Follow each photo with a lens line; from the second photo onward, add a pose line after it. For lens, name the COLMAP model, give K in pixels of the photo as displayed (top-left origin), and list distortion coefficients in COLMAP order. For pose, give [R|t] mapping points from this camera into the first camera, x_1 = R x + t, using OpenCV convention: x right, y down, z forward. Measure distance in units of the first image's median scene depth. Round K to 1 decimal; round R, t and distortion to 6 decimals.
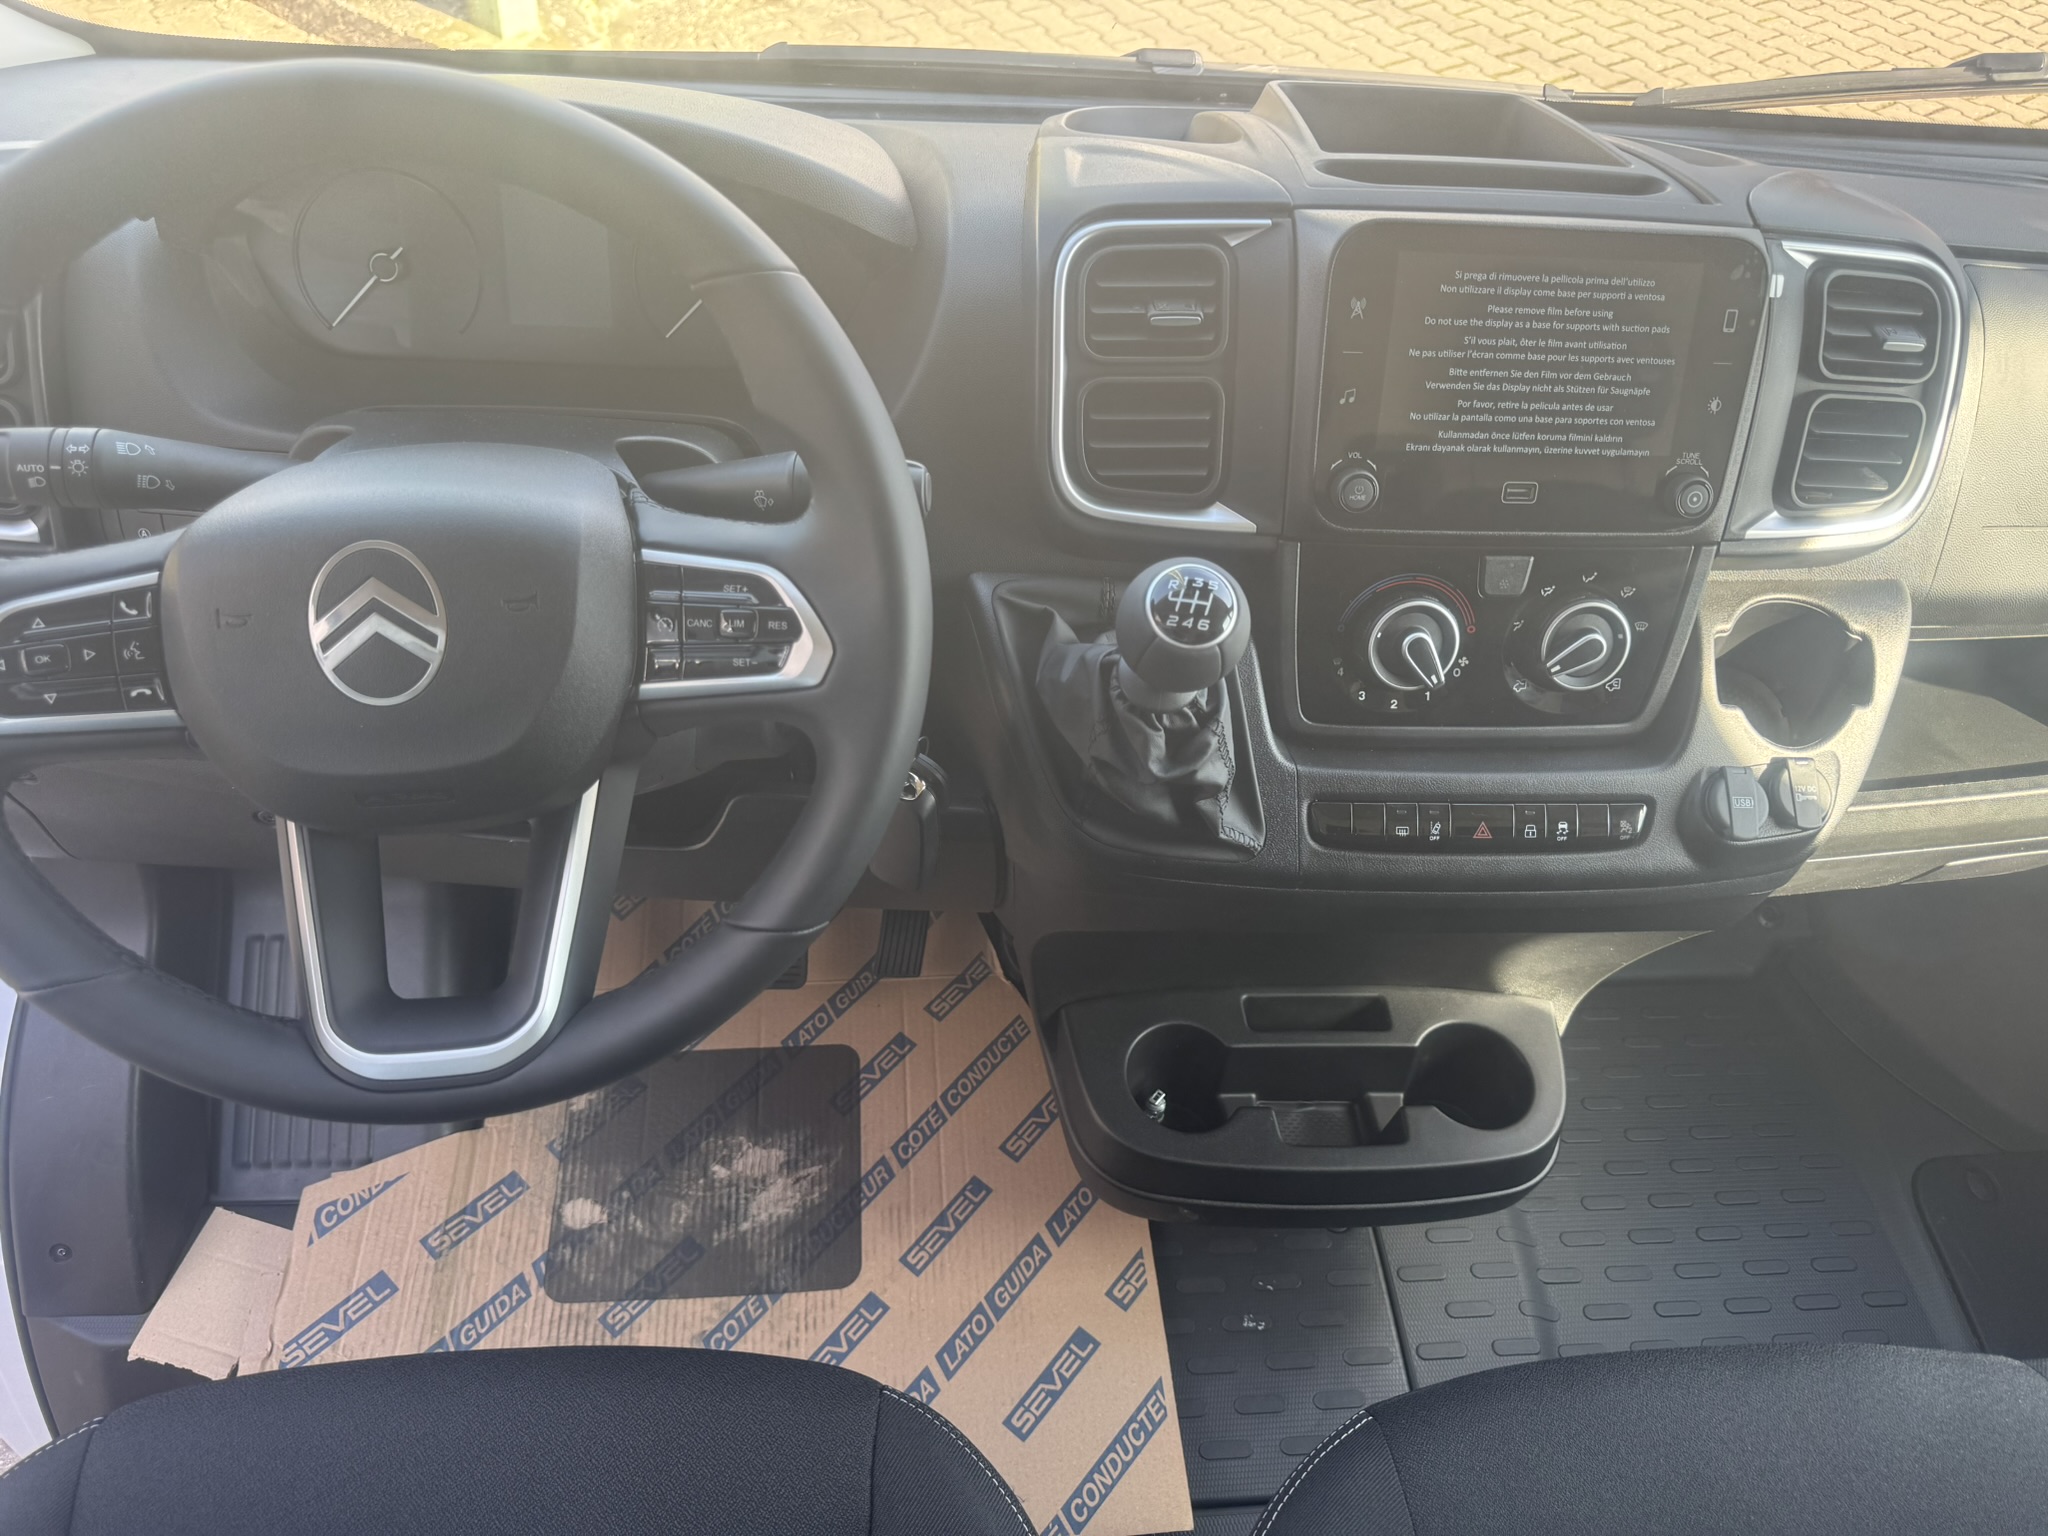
lens RADIAL K [[1452.0, 0, 1017.5], [0, 1452.0, 761.1], [0, 0, 1]] dist [0.023025, -0.021439]
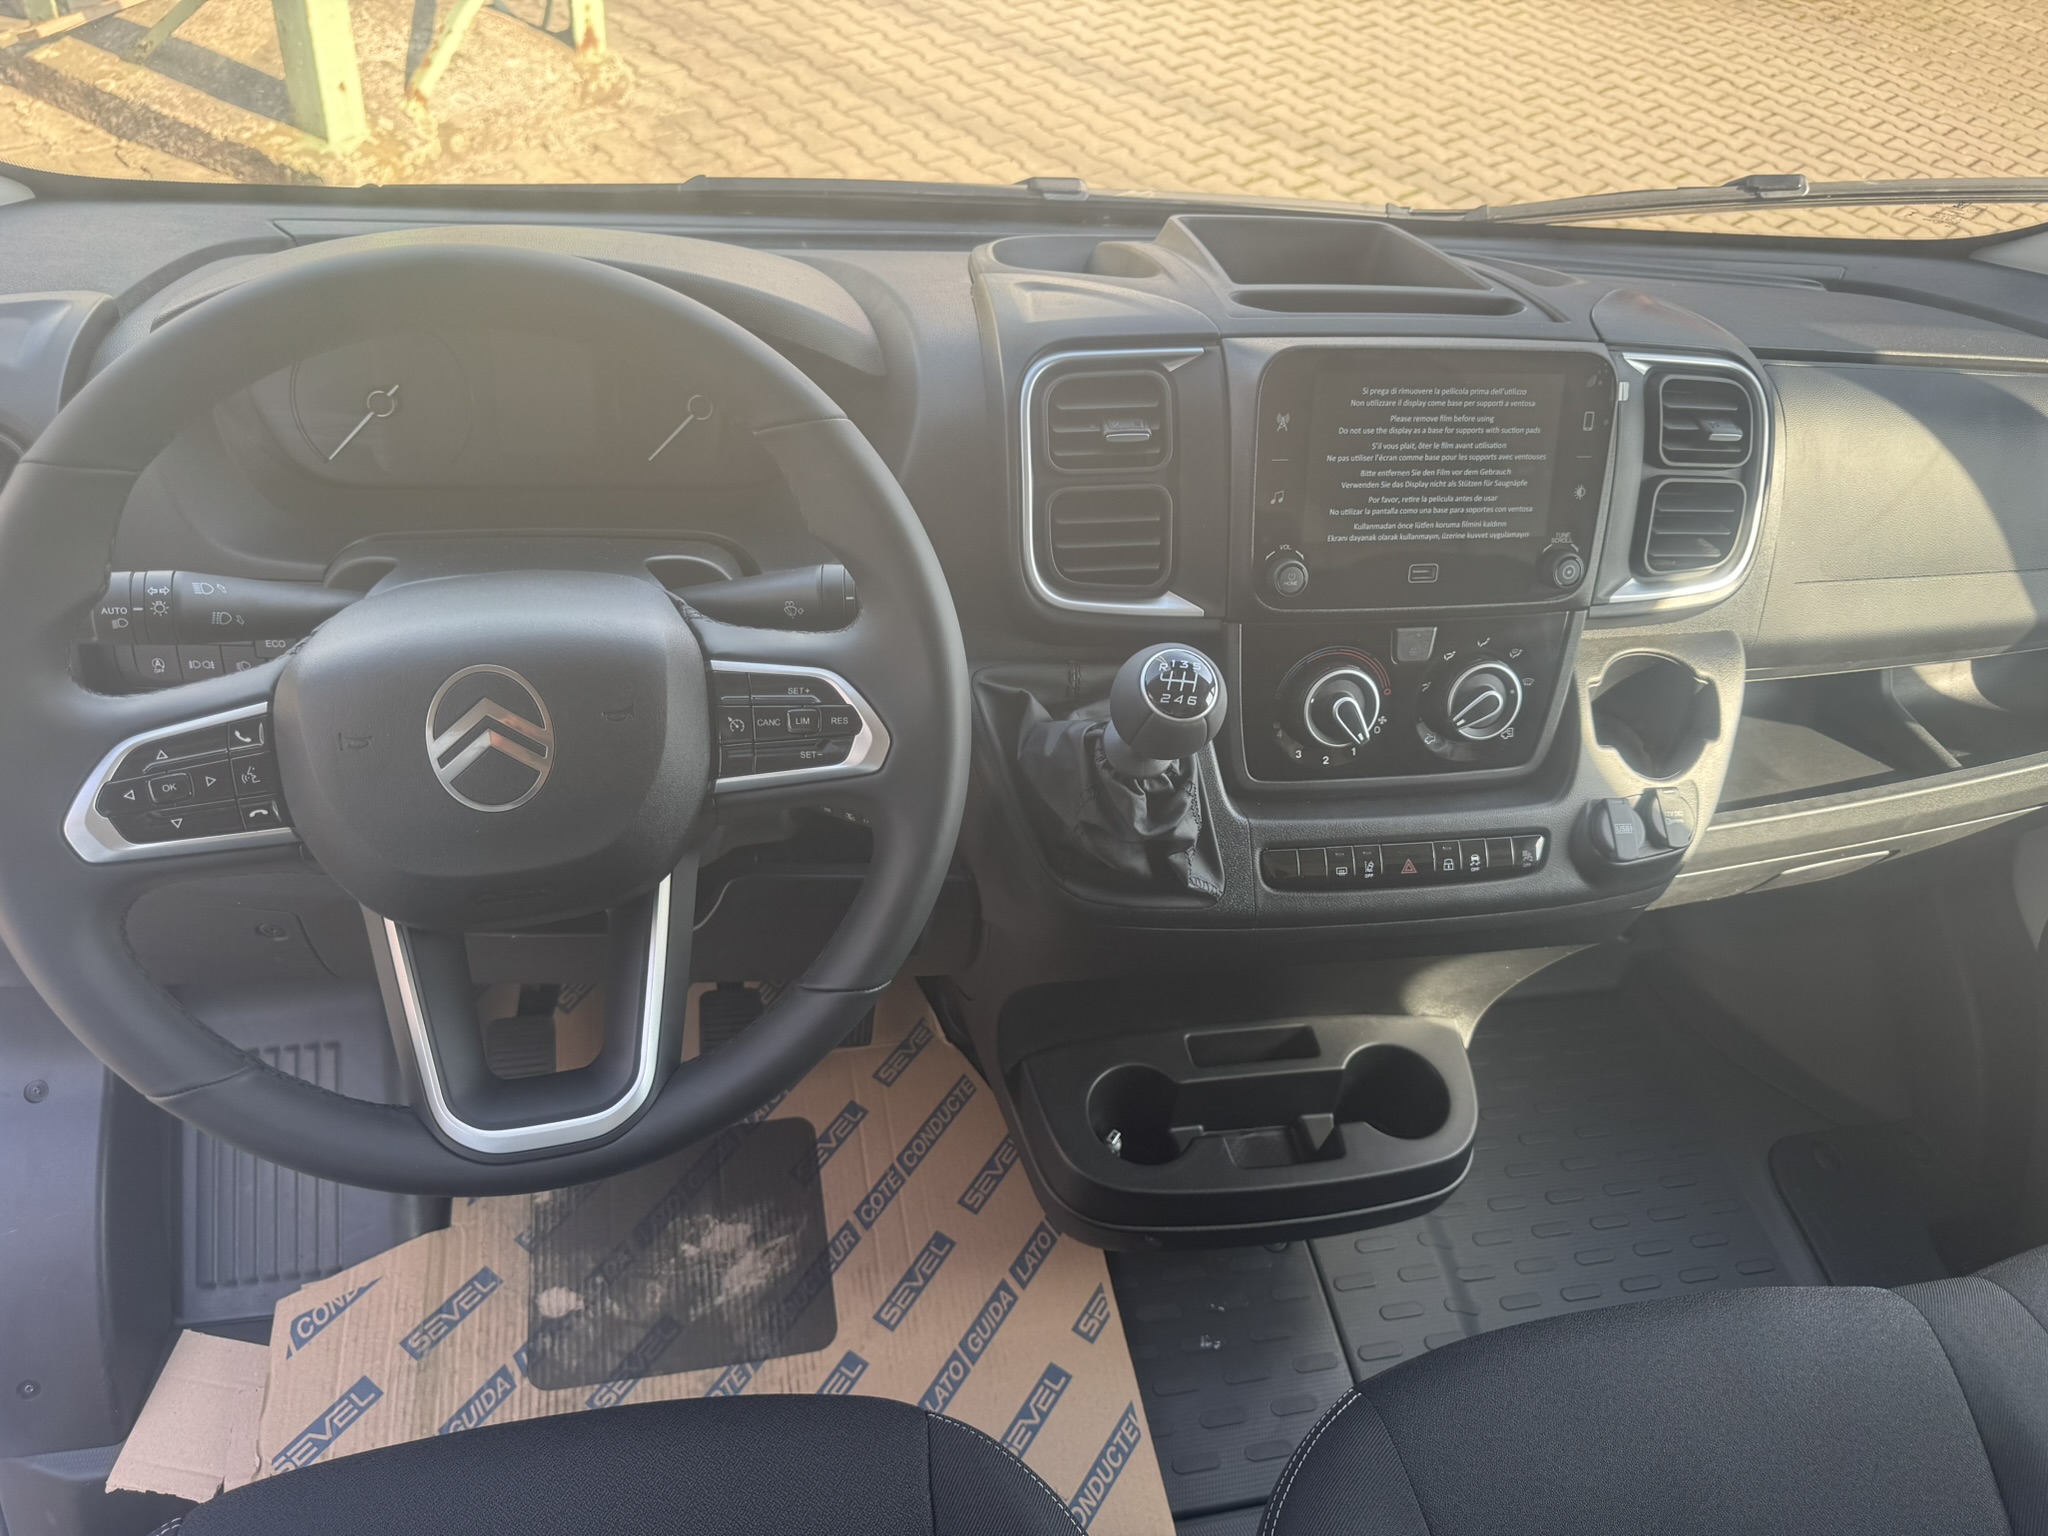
lens RADIAL K [[1452.0, 0, 1025.4], [0, 1452.0, 775.3], [0, 0, 1]] dist [0.023025, -0.021439]
pose [[0.991879, -0.056344, 0.114024, -0.081341], [0.060915, 0.997457, -0.037005, 0.000112], [-0.111649, 0.043650, 0.992789, -0.077783]]
